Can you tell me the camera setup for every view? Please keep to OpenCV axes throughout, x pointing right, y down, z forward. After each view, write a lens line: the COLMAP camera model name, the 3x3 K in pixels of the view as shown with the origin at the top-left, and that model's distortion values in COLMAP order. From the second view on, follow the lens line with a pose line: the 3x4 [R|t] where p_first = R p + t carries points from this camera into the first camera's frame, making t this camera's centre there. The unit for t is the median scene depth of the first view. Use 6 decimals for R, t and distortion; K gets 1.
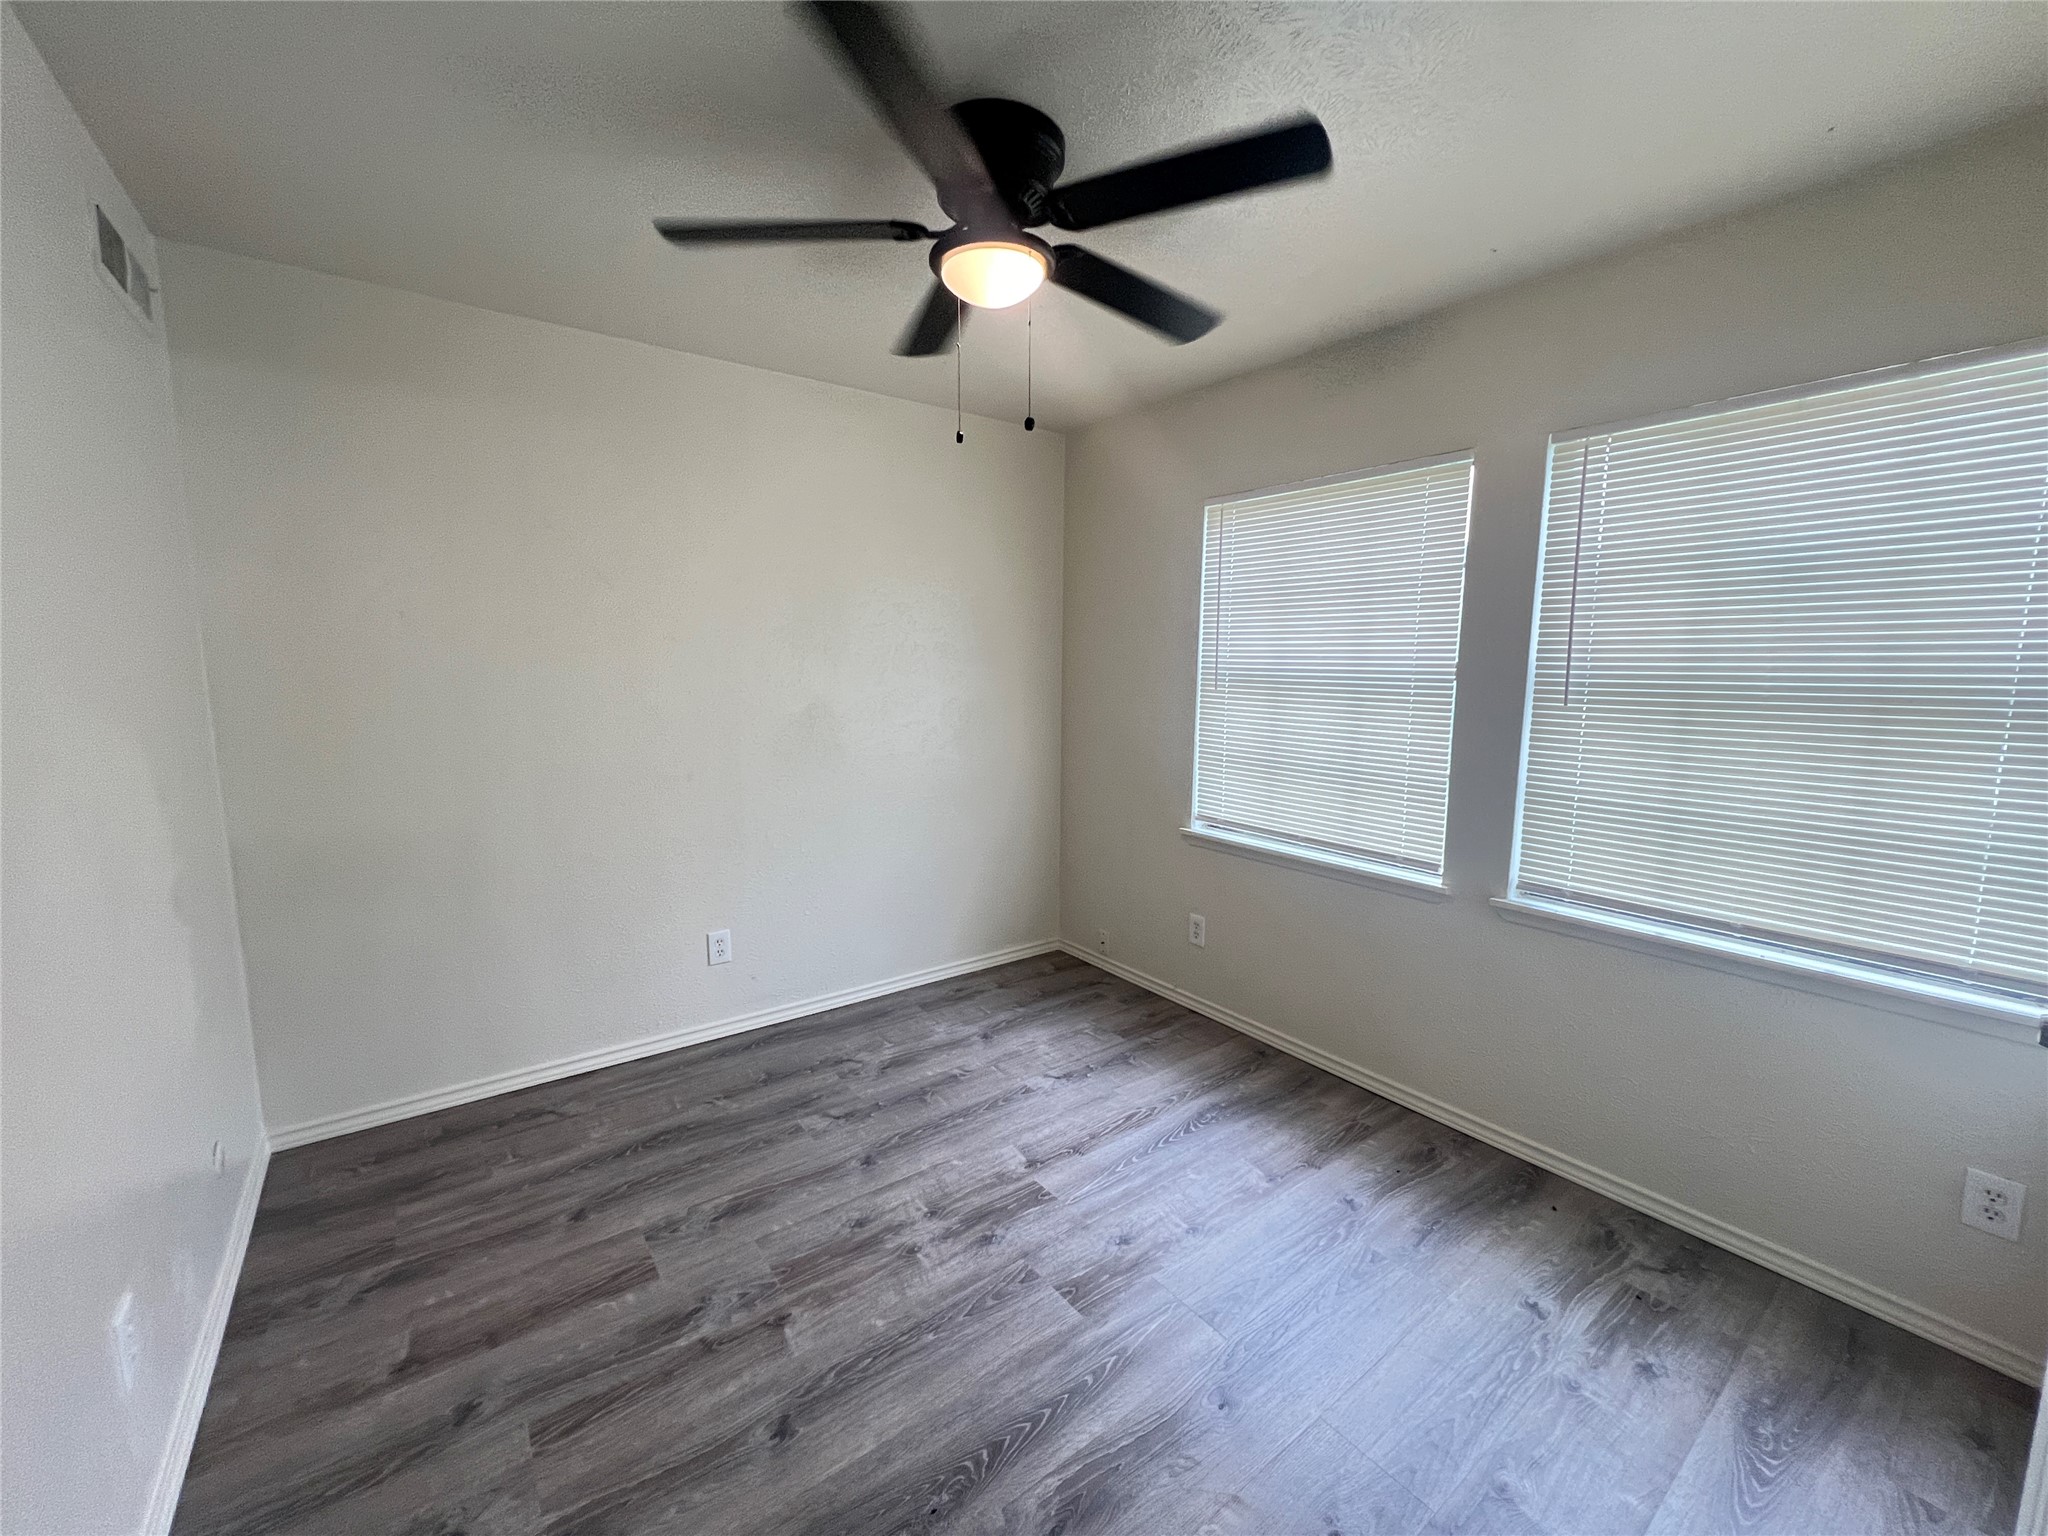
lens RADIAL K [[819.0, 0, 1020.7], [0, 819.0, 769.1], [0, 0, 1]] dist [-0.000838, 0.000562]
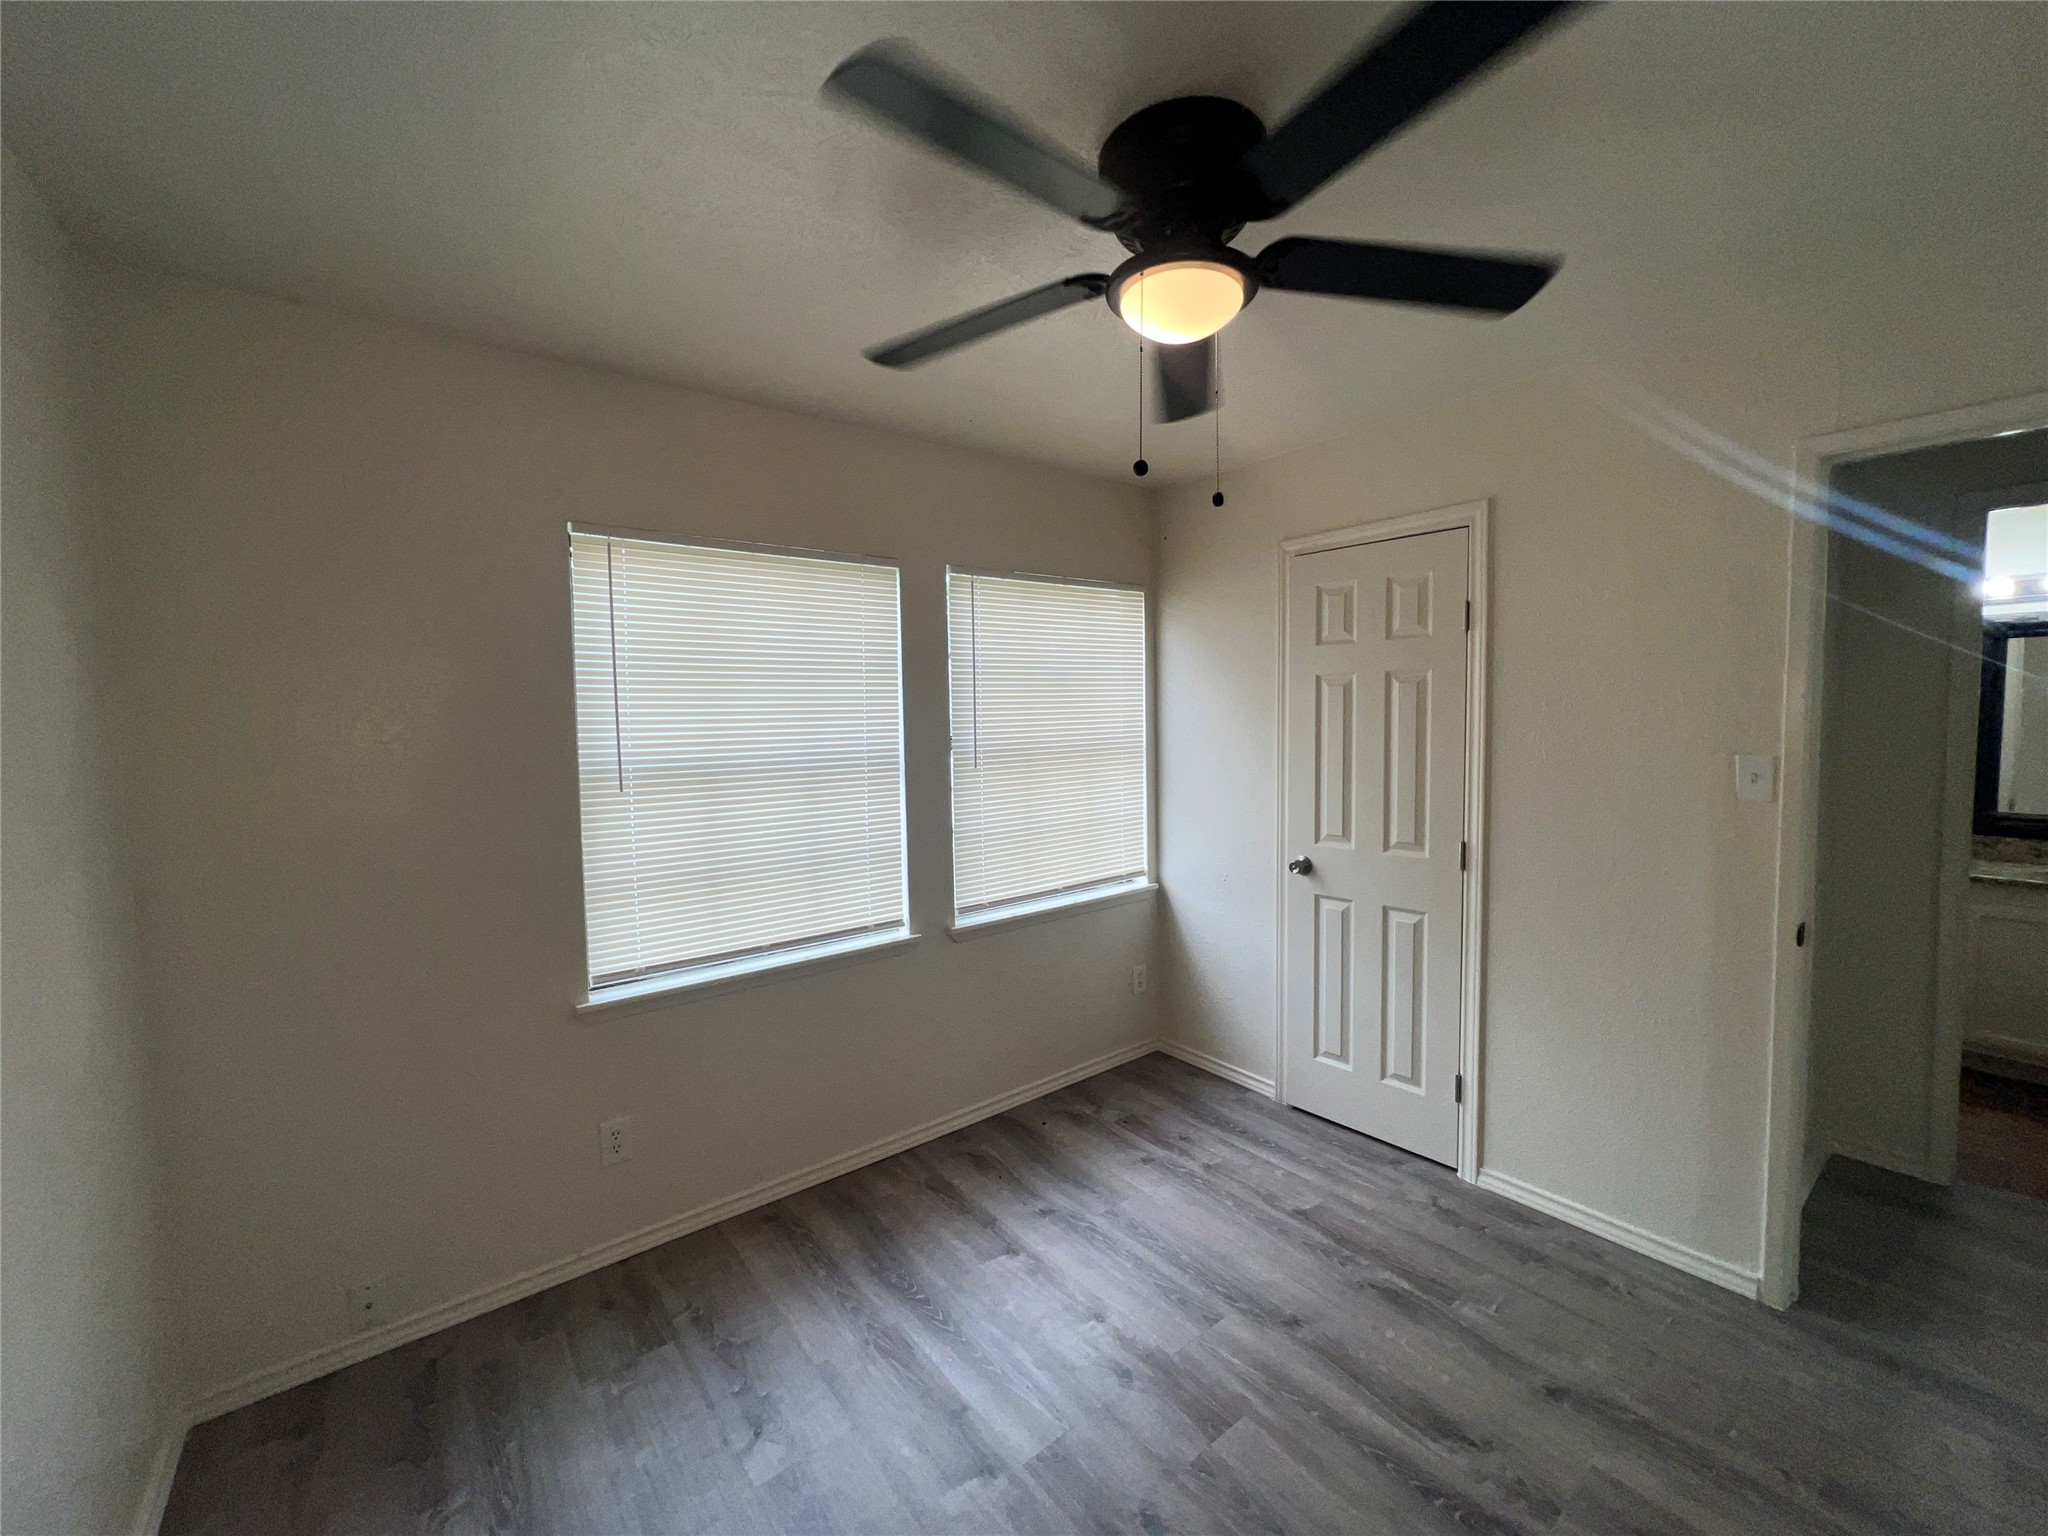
lens RADIAL K [[819.0, 0, 1020.5], [0, 819.0, 764.0], [0, 0, 1]] dist [-0.000838, 0.000562]
pose [[-0.011477, -0.070596, 0.997439, -0.639897], [0.156811, 0.985035, 0.071522, -0.158393], [-0.987562, 0.157230, -0.000235, 0.868836]]
